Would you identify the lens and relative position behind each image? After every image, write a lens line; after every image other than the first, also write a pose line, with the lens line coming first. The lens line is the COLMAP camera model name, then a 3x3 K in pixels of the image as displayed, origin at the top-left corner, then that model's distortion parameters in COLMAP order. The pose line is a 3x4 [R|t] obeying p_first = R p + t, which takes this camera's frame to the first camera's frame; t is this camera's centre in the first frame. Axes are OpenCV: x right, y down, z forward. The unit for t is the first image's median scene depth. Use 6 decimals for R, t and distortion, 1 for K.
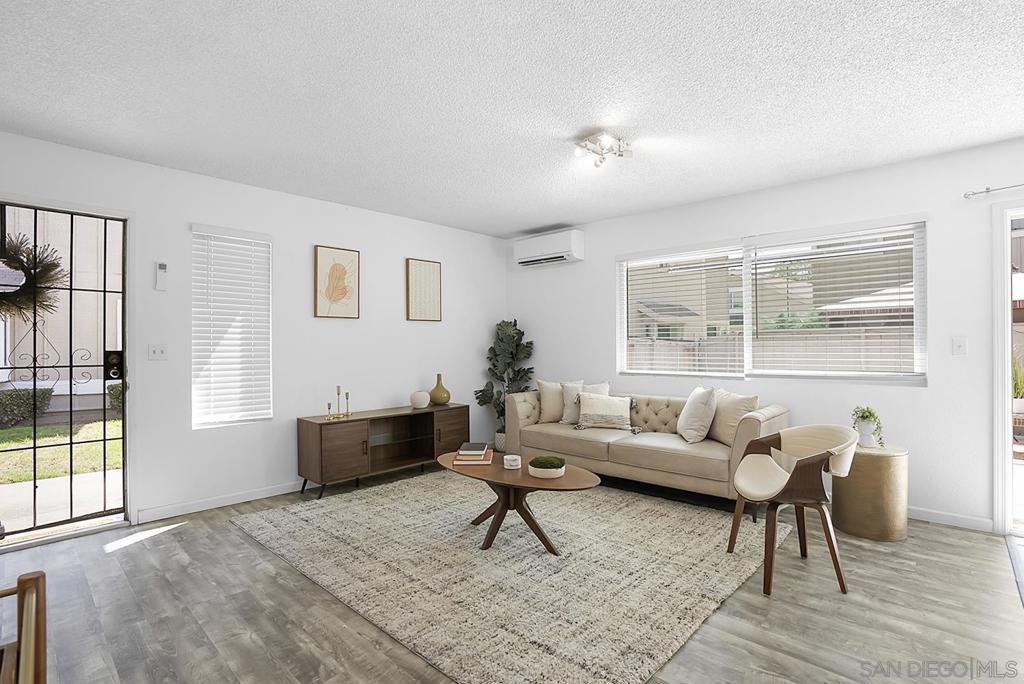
lens RADIAL K [[487.1, 0, 512.0], [0, 487.1, 342.0], [0, 0, 1]] dist [-0.082472, 0.040340]
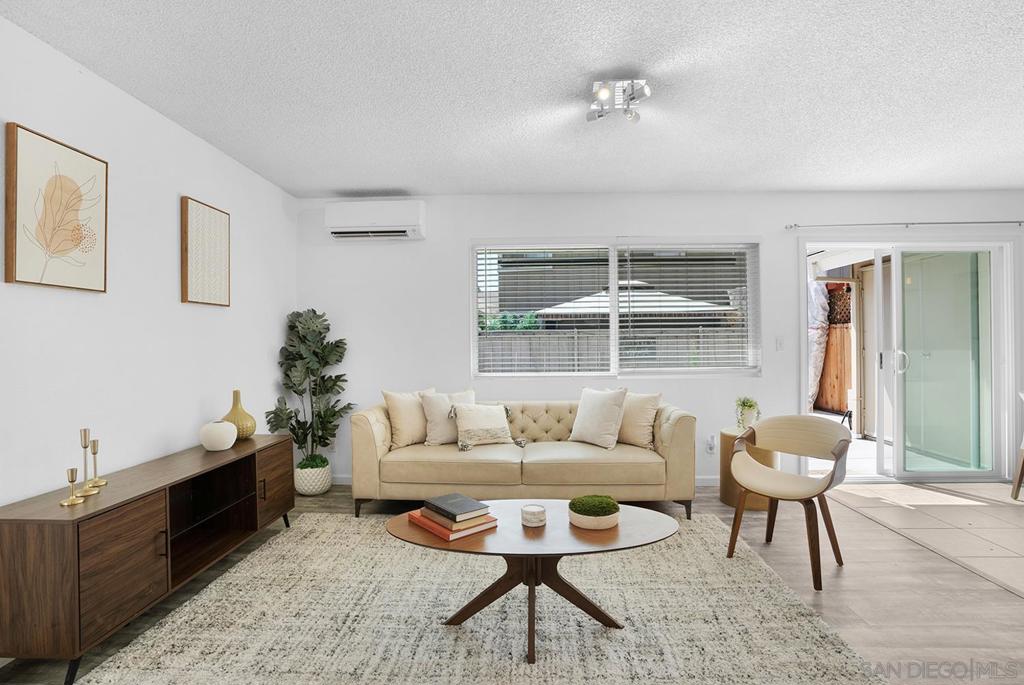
lens RADIAL K [[487.1, 0, 512.0], [0, 487.1, 342.5], [0, 0, 1]] dist [-0.082472, 0.040340]
pose [[0.760268, 0.000185, 0.649609, -0.290402], [-0.000617, 1.000000, 0.000437, 0.003197], [-0.649609, -0.000733, 0.760268, 0.317643]]
